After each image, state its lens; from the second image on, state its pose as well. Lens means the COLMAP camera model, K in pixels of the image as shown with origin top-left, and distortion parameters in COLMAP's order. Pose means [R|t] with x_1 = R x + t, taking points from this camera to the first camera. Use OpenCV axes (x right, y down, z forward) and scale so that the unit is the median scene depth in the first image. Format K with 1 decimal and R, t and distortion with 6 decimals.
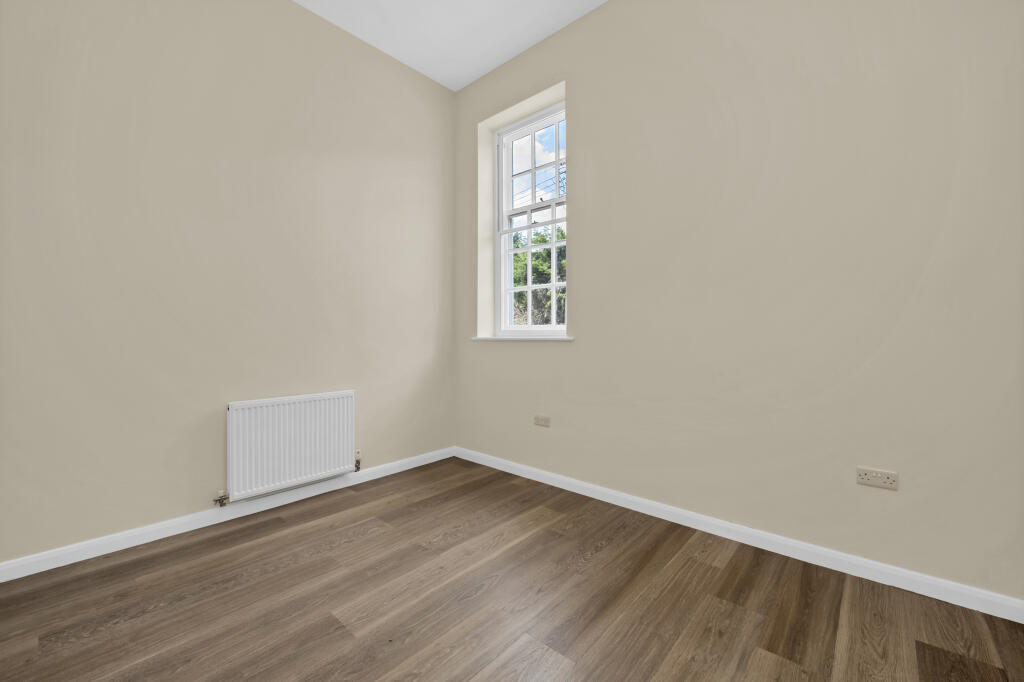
lens RADIAL K [[412.7, 0, 511.1], [0, 412.7, 335.5], [0, 0, 1]] dist [-0.009966, 0.000047]
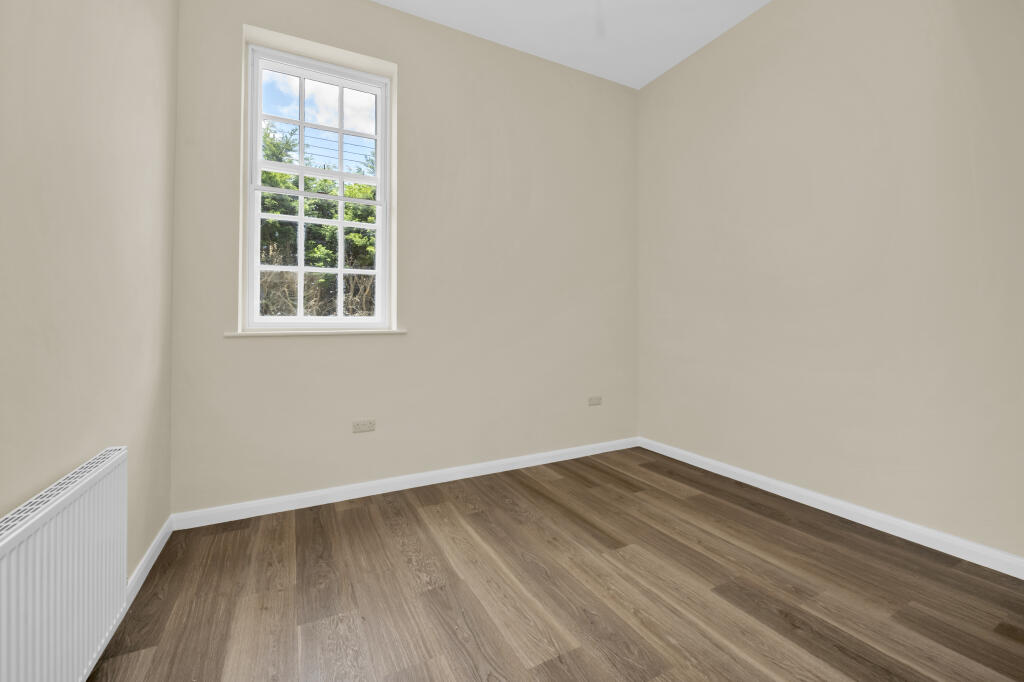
lens RADIAL K [[426.8, 0, 512.9], [0, 426.8, 321.9], [0, 0, 1]] dist [-0.001440, -0.000101]
pose [[0.357599, 0.003138, 0.933870, -0.836272], [0.012446, 0.999890, -0.008126, -0.002916], [-0.933792, 0.014529, 0.357520, 0.483609]]
